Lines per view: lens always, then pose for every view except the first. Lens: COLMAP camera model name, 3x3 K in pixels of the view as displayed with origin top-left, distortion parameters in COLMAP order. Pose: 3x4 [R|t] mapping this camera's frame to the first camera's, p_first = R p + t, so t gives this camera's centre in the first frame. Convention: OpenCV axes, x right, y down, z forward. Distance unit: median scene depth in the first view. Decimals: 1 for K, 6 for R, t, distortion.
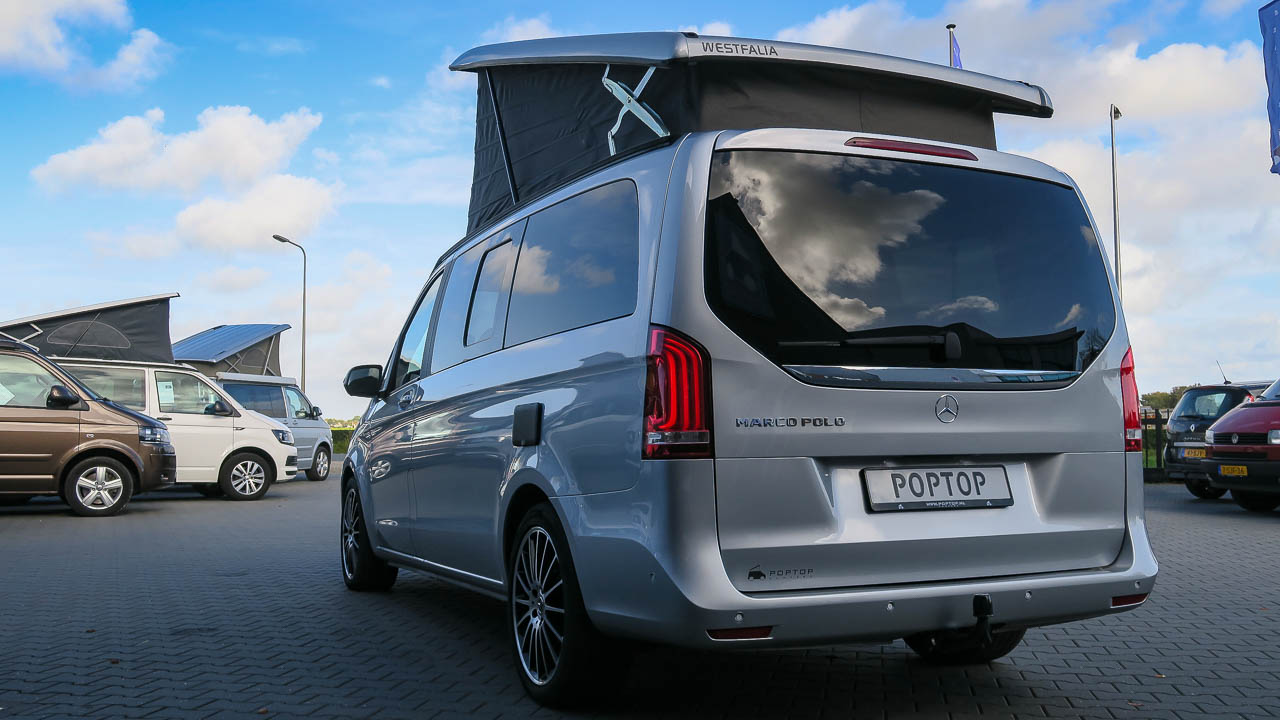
lens RADIAL K [[1232.3, 0, 637.3], [0, 1232.3, 355.4], [0, 0, 1]] dist [-0.042345, 0.000000]
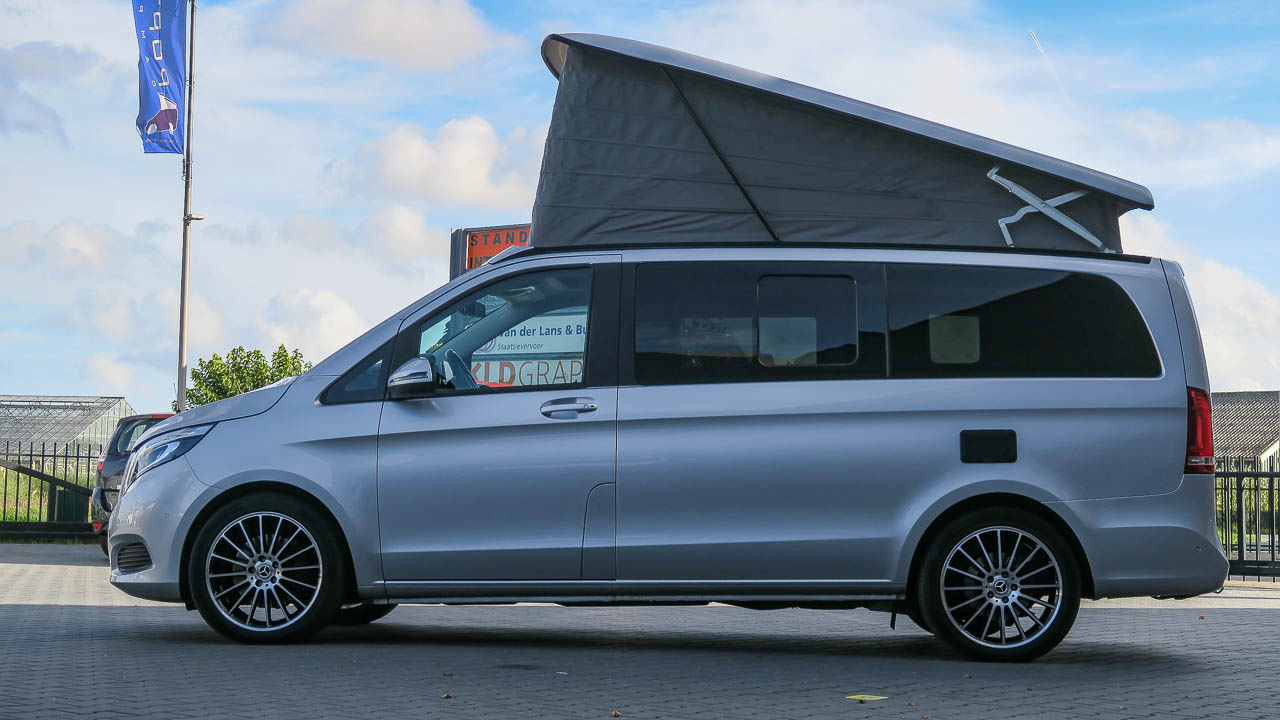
lens RADIAL K [[2059.6, 0, 642.8], [0, 2059.6, 365.9], [0, 0, 1]] dist [-0.031033, 0.000000]
pose [[0.446749, 0.074000, 0.891594, -2.518602], [-0.080442, 0.995859, -0.042347, 0.109318], [-0.891036, -0.052803, 0.450852, 0.436654]]
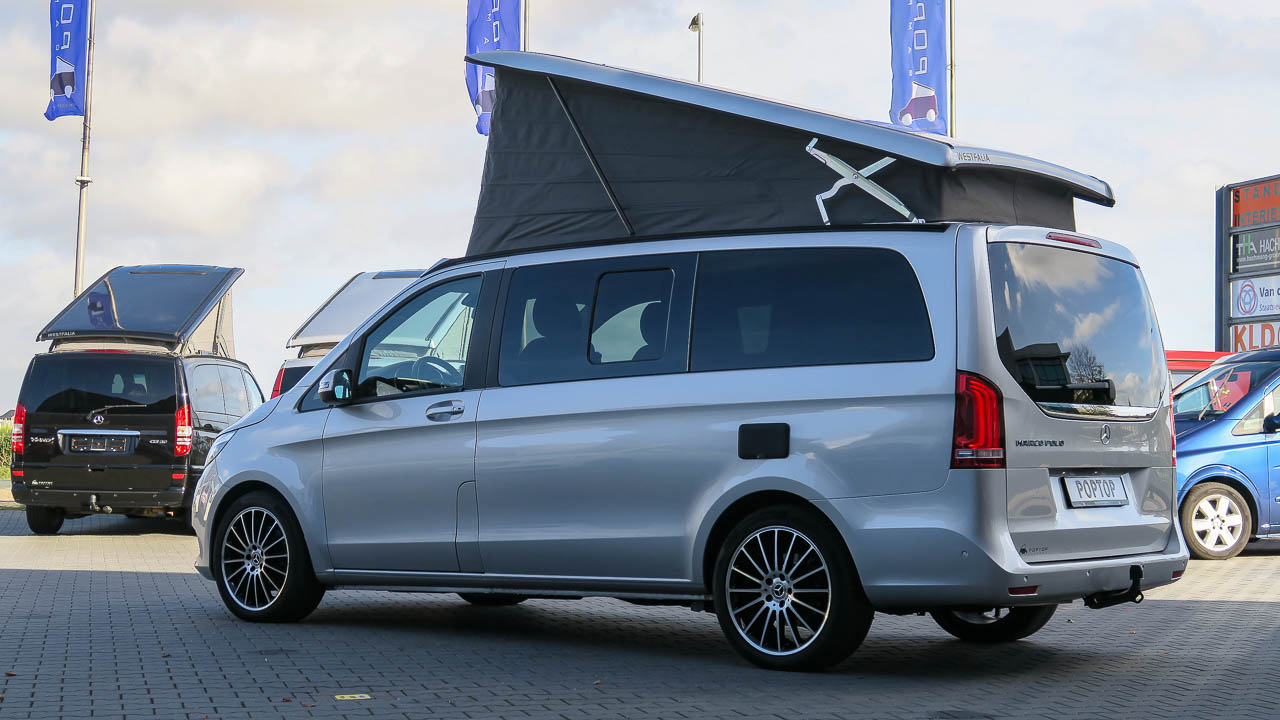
lens RADIAL K [[2059.6, 0, 642.4], [0, 2059.6, 354.9], [0, 0, 1]] dist [-0.031033, 0.000000]
pose [[0.889702, 0.030958, 0.455491, -1.303121], [-0.041058, 0.999081, 0.012295, -0.054573], [-0.454692, -0.029640, 0.890156, -0.847198]]
